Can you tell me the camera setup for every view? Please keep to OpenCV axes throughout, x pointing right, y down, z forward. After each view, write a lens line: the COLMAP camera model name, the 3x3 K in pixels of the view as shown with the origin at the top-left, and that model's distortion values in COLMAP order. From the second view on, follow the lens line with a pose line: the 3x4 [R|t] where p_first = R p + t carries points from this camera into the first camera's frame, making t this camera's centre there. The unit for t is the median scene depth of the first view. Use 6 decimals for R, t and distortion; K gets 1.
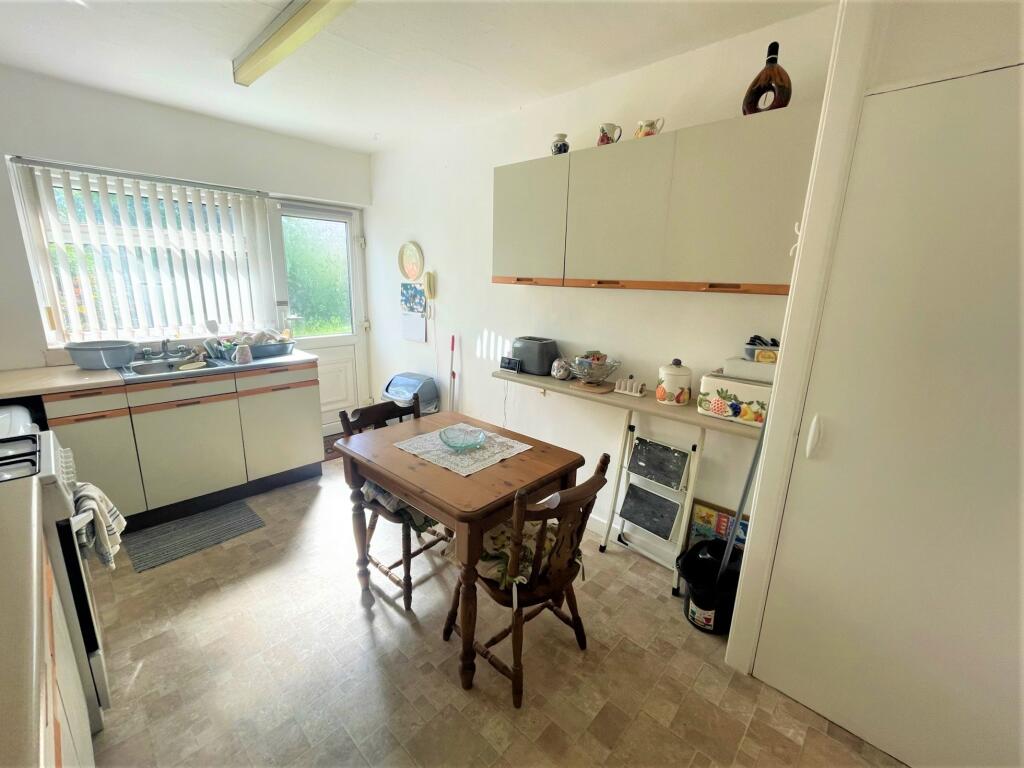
lens RADIAL K [[433.1, 0, 521.6], [0, 433.1, 383.0], [0, 0, 1]] dist [-0.003242, -0.000254]
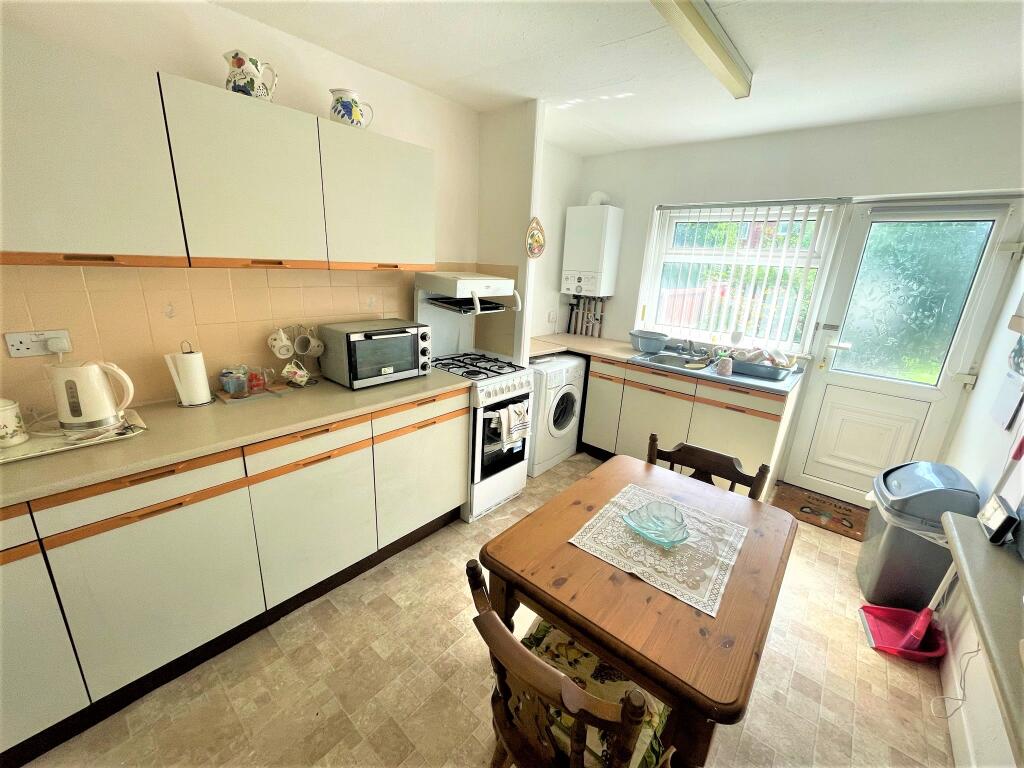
lens RADIAL K [[415.8, 0, 514.0], [0, 415.8, 383.5], [0, 0, 1]] dist [-0.002481, -0.000132]
pose [[0.022493, 0.257048, -0.966137, 0.355680], [-0.285591, 0.927764, 0.240190, -0.140727], [0.958088, 0.270517, 0.094279, 0.502621]]
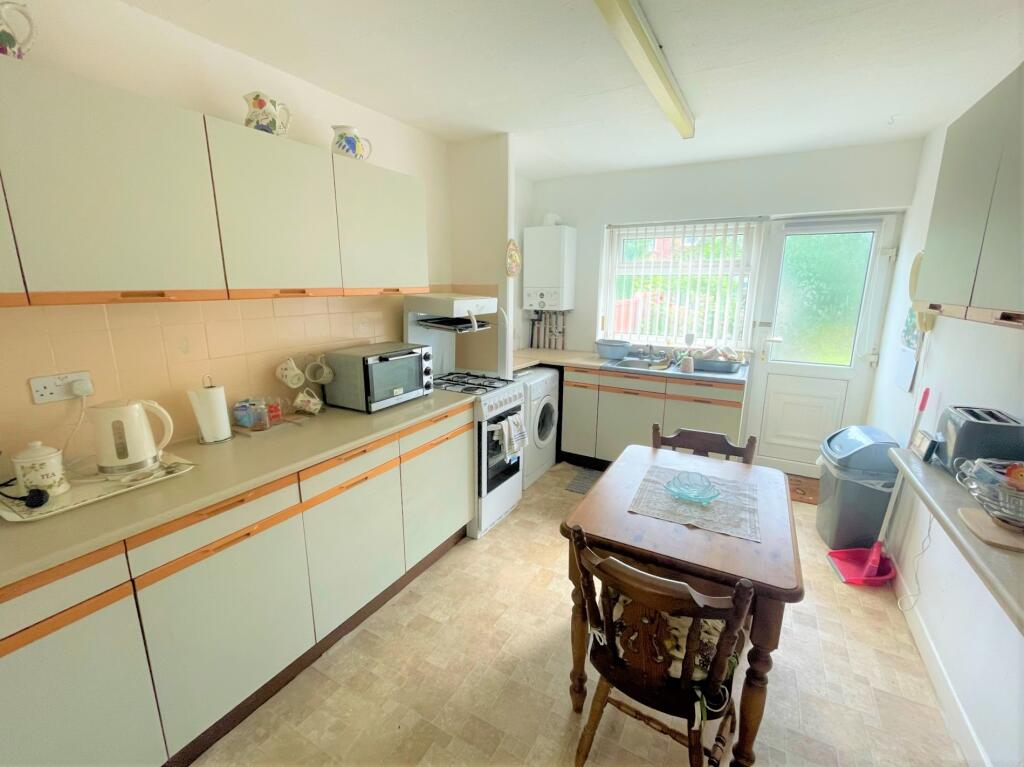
lens RADIAL K [[450.1, 0, 513.2], [0, 450.1, 383.5], [0, 0, 1]] dist [-0.001535, -0.000160]
pose [[0.220999, 0.187576, -0.957066, 0.466490], [-0.231955, 0.963280, 0.135233, -0.083472], [0.947289, 0.192110, 0.256394, 0.305691]]
